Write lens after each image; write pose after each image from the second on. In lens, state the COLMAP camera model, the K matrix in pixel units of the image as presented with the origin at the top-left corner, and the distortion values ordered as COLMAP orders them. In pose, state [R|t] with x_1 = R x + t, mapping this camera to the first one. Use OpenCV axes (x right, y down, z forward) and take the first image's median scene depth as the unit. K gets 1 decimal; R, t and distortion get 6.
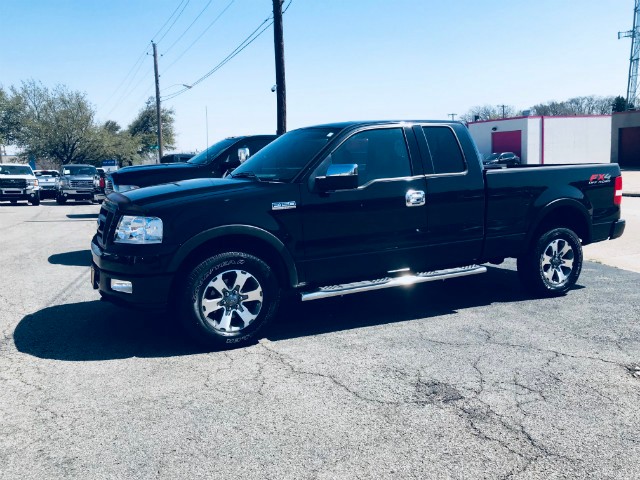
lens RADIAL K [[530.7, 0, 317.6], [0, 530.7, 232.5], [0, 0, 1]] dist [0.013216, -0.000347]
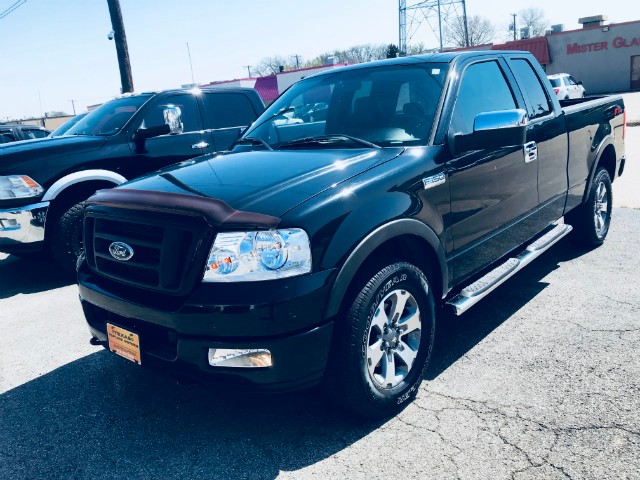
lens RADIAL K [[530.7, 0, 317.6], [0, 530.7, 232.5], [0, 0, 1]] dist [0.013216, -0.000347]
pose [[0.926753, -0.148683, 0.344996, -0.442637], [0.120474, 0.987468, 0.101944, -0.073504], [-0.355830, -0.052914, 0.933051, 0.433946]]
